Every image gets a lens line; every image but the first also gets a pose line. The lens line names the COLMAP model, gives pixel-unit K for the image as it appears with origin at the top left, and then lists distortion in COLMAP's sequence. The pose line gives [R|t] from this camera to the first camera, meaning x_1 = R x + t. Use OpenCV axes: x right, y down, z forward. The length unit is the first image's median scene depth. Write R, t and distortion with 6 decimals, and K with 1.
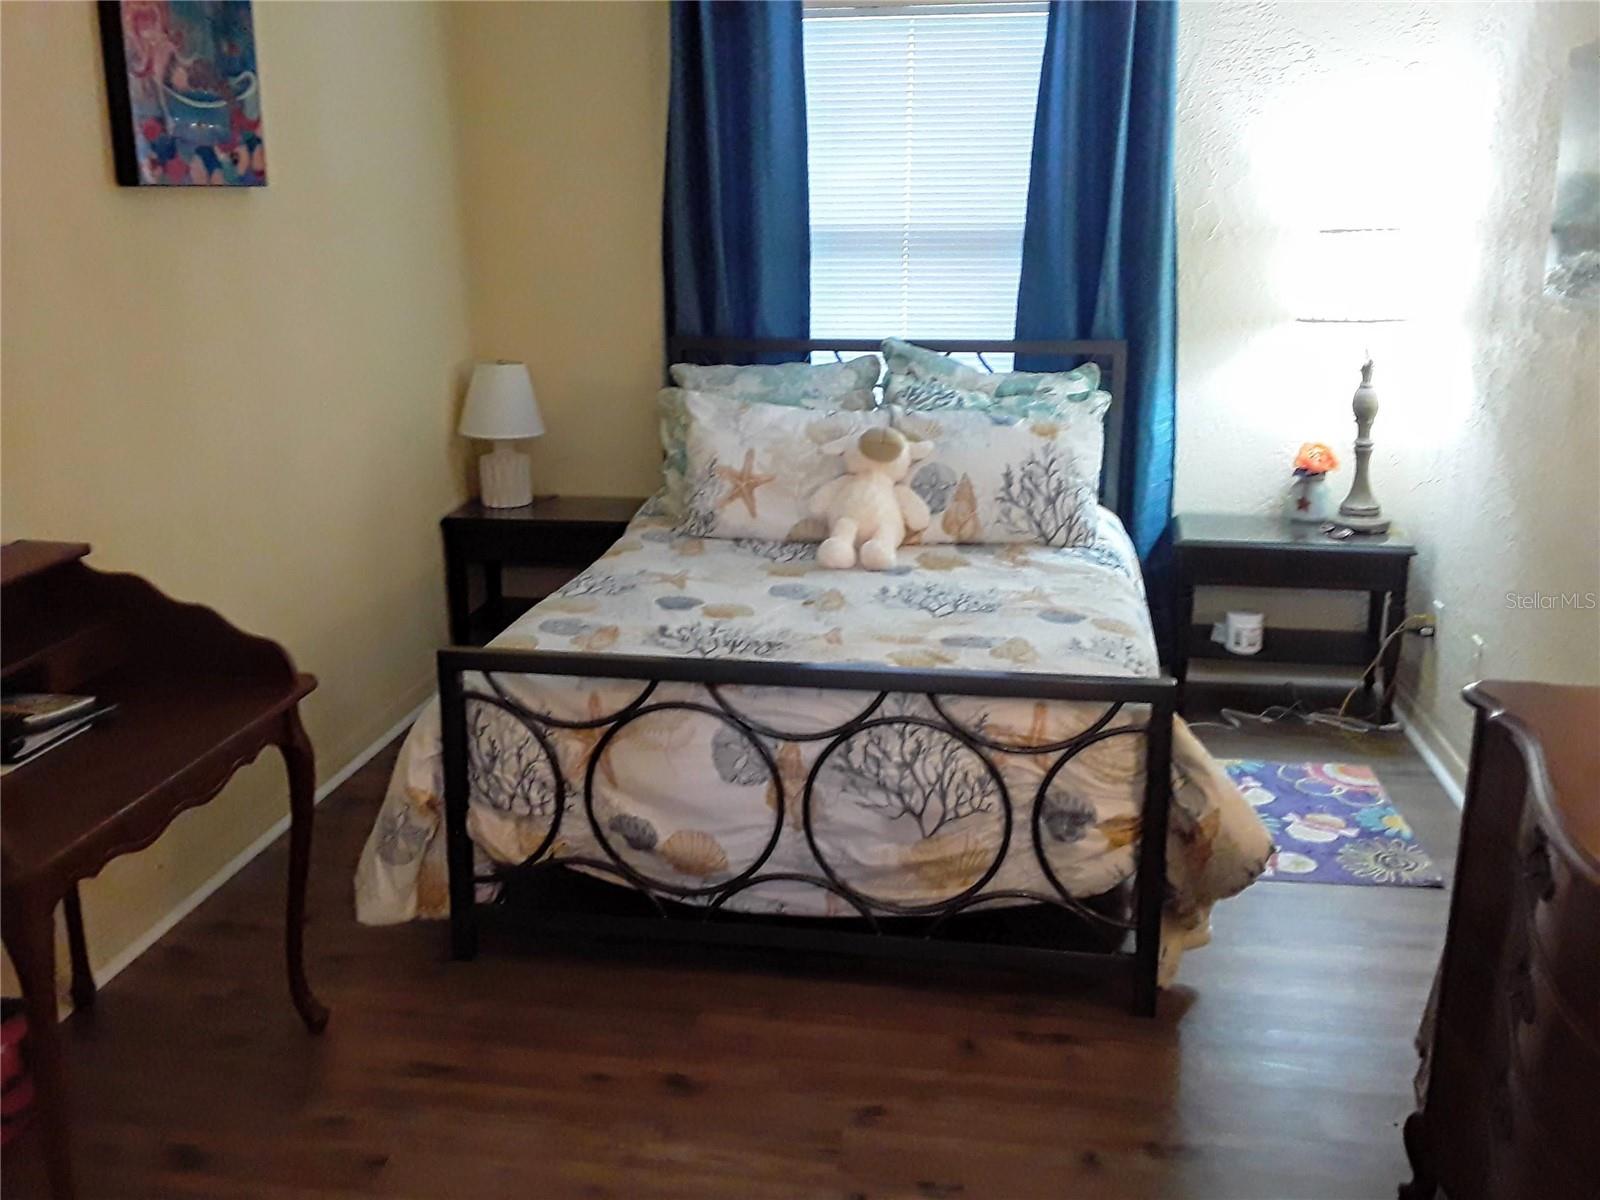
lens RADIAL K [[1436.9, 0, 800.0], [0, 1436.9, 600.0], [0, 0, 1]] dist [0.061550, -0.166918]
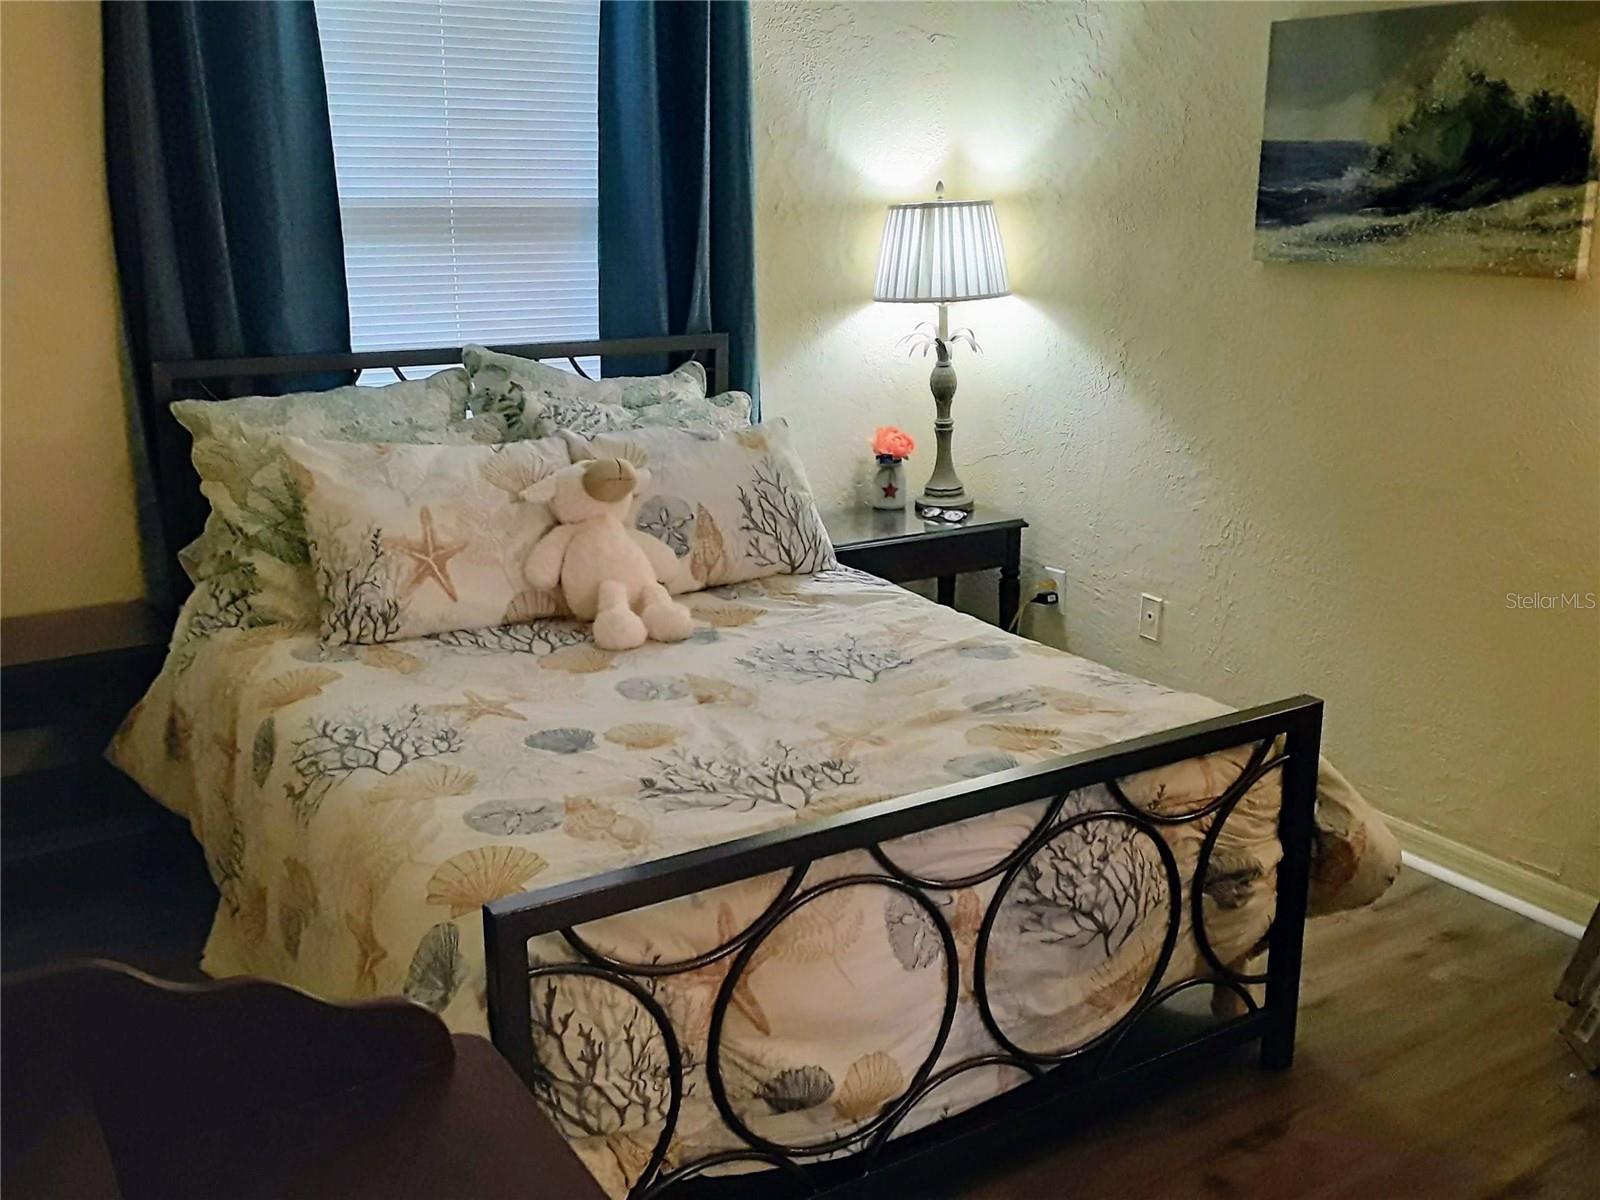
lens RADIAL K [[1436.9, 0, 800.0], [0, 1436.9, 600.0], [0, 0, 1]] dist [0.061550, -0.166918]
pose [[0.763795, -0.171206, 0.622339, -0.488751], [0.169138, 0.983577, 0.062999, -0.103873], [-0.622904, 0.057143, 0.780209, 0.457365]]
